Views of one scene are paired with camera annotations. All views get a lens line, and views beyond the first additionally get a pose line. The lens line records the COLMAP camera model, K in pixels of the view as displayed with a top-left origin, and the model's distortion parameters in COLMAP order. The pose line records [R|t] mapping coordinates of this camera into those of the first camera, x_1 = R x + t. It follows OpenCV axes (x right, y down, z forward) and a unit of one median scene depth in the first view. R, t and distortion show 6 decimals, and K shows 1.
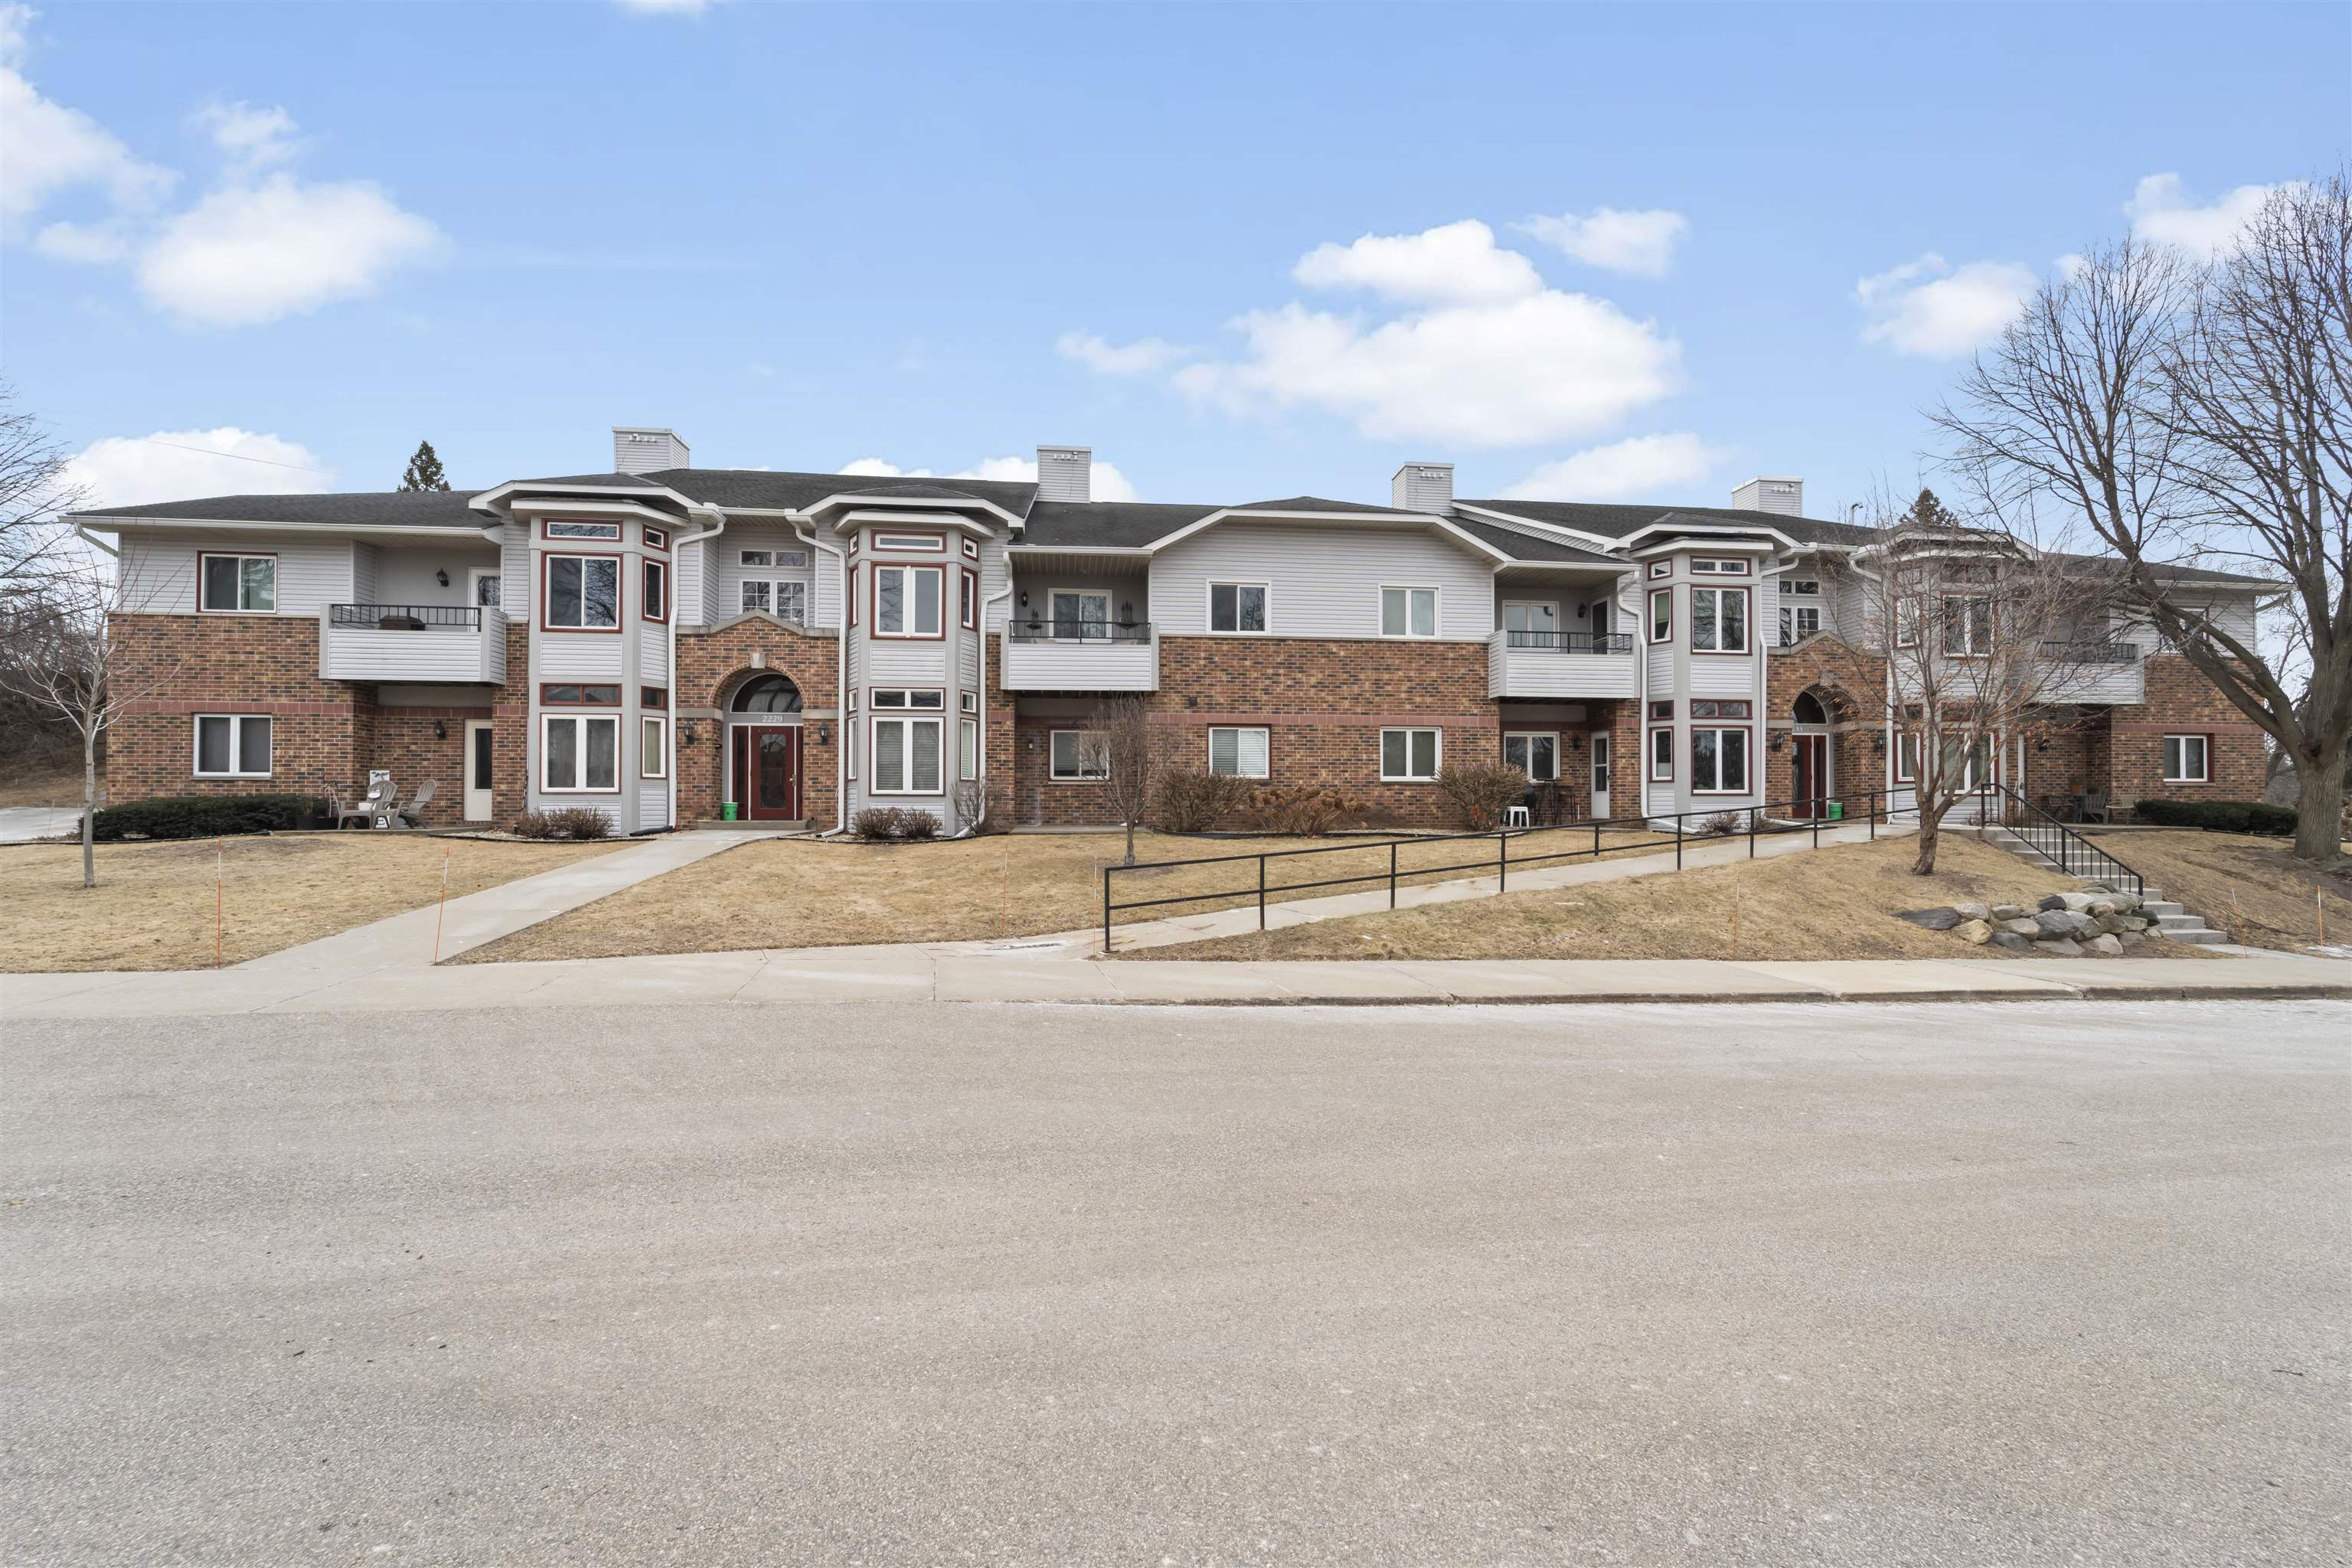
lens RADIAL K [[953.5, 0, 1182.2], [0, 953.5, 798.0], [0, 0, 1]] dist [0.000971, -0.000189]
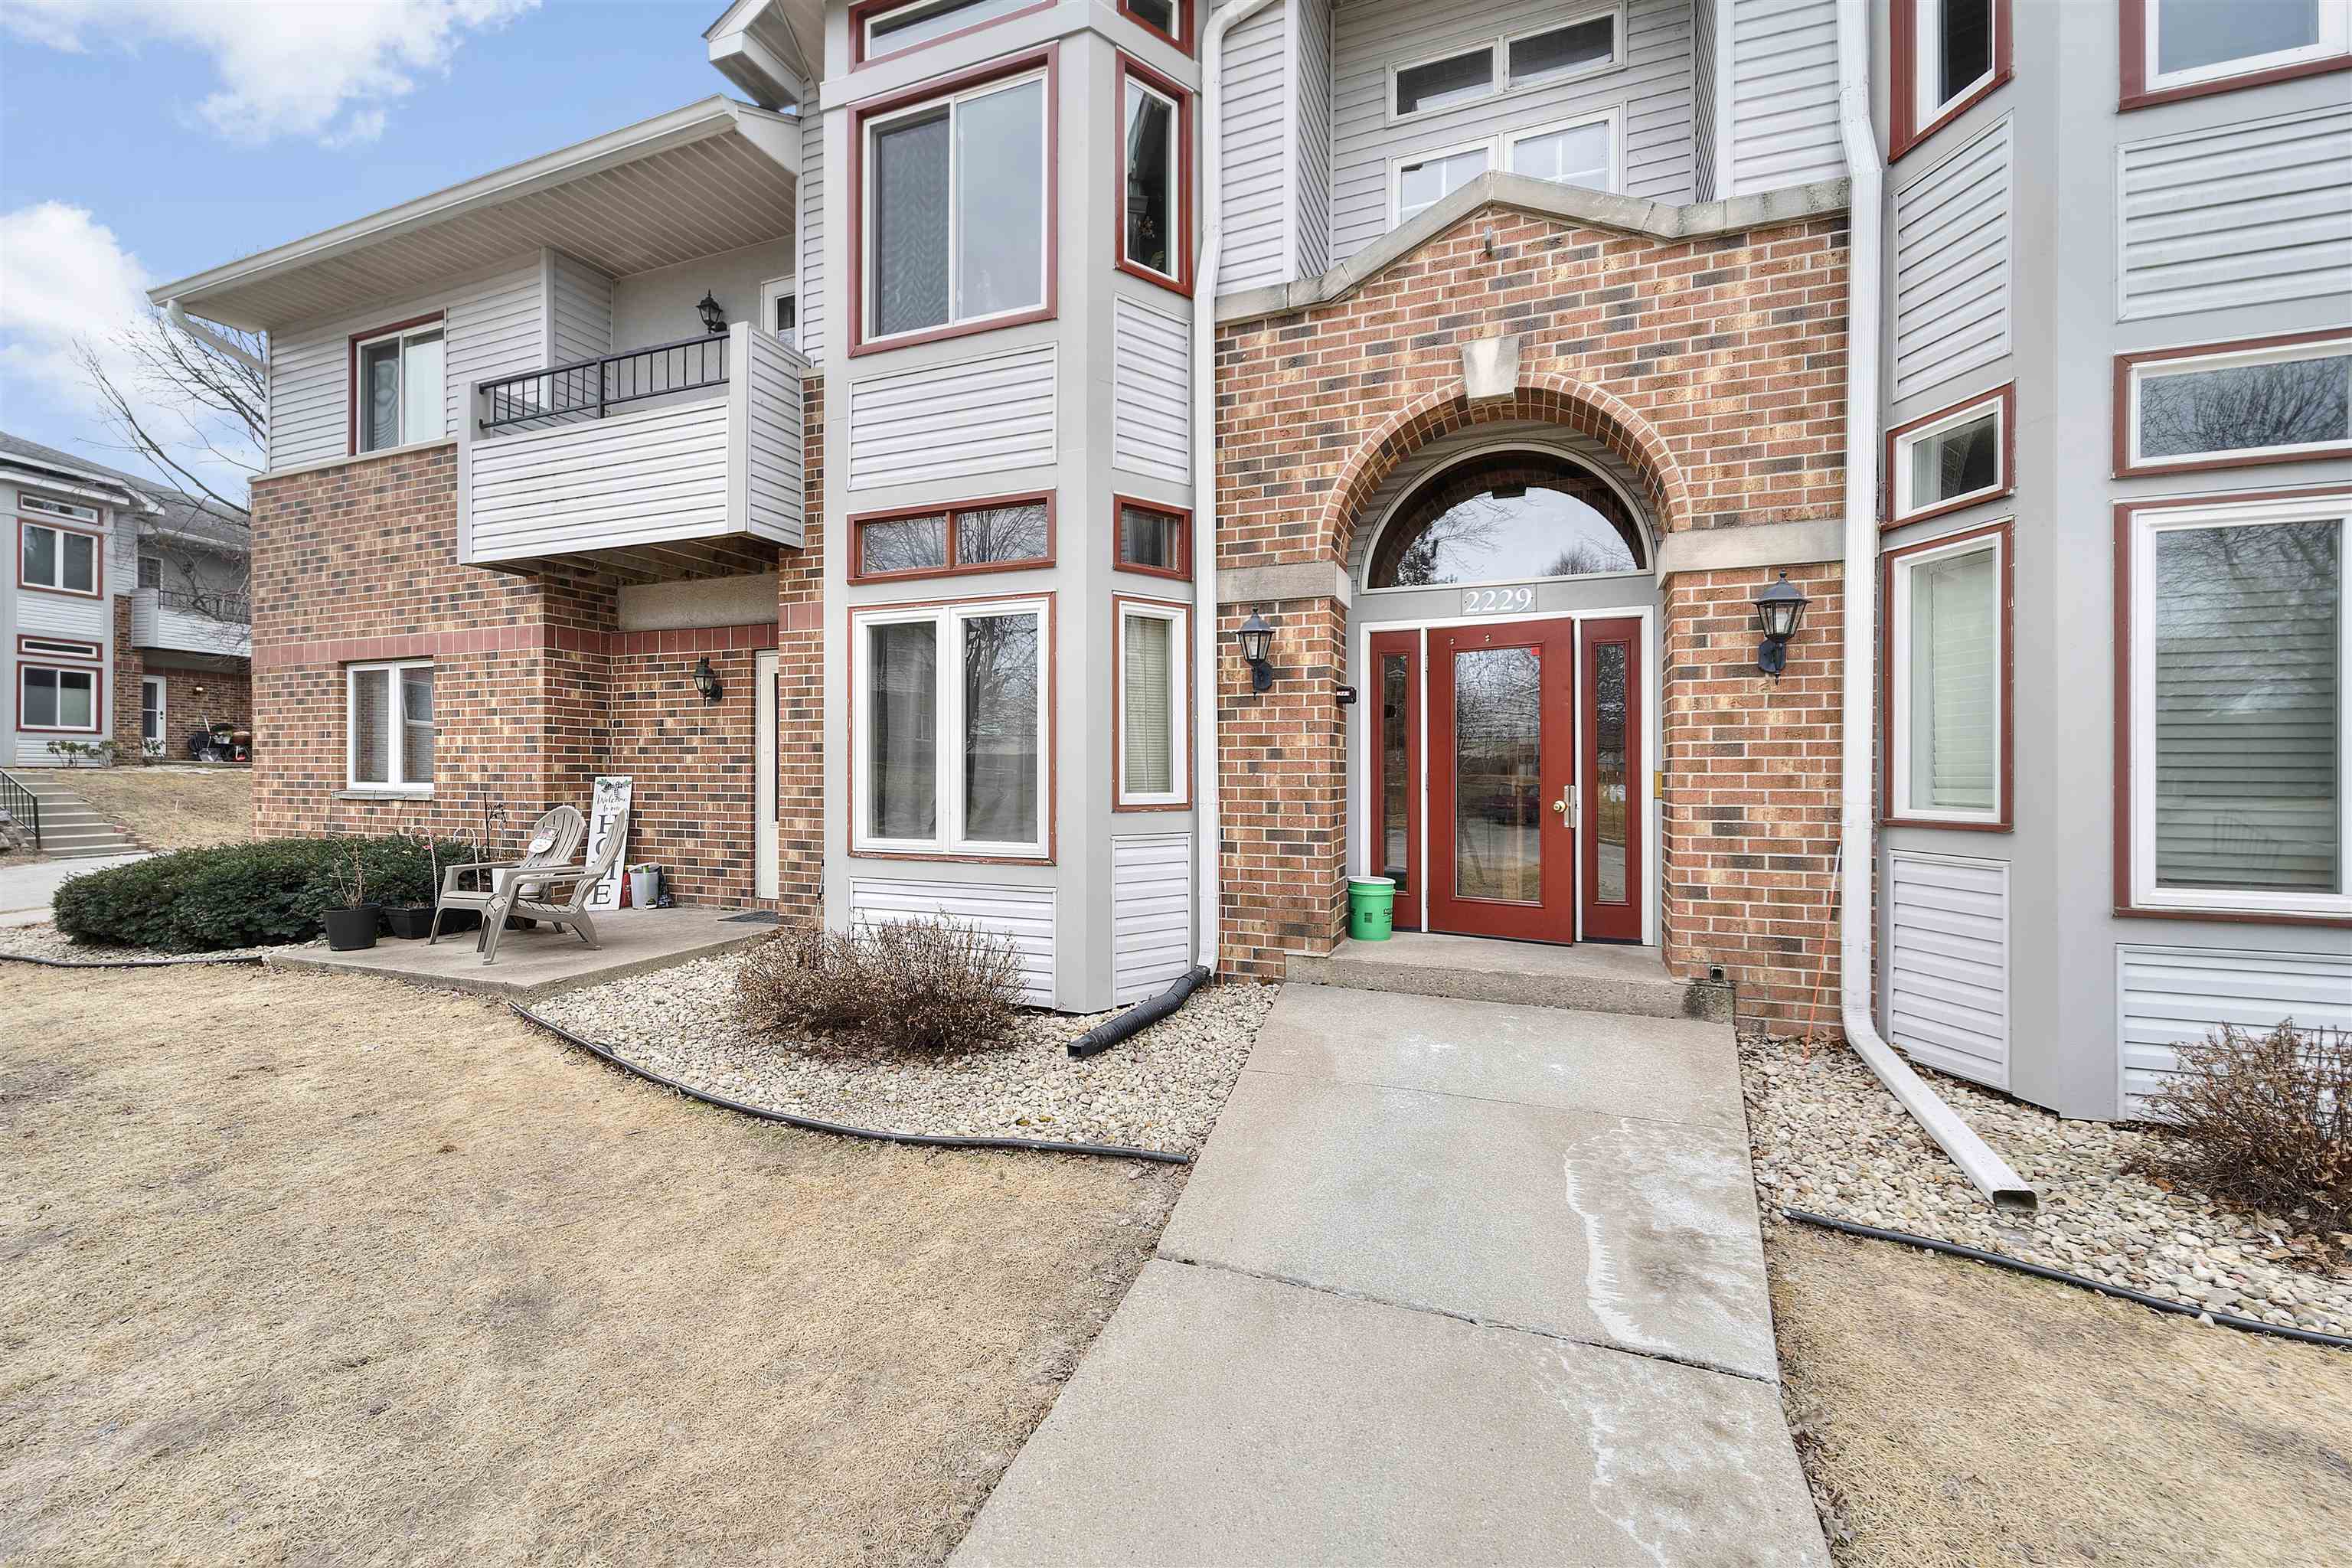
lens RADIAL K [[953.5, 0, 1177.3], [0, 953.5, 771.5], [0, 0, 1]] dist [0.000971, -0.000189]
pose [[0.882317, 0.000704, -0.470655, -0.403071], [0.003735, 0.999957, 0.008496, -0.034222], [0.470641, -0.009254, 0.882276, 0.733168]]
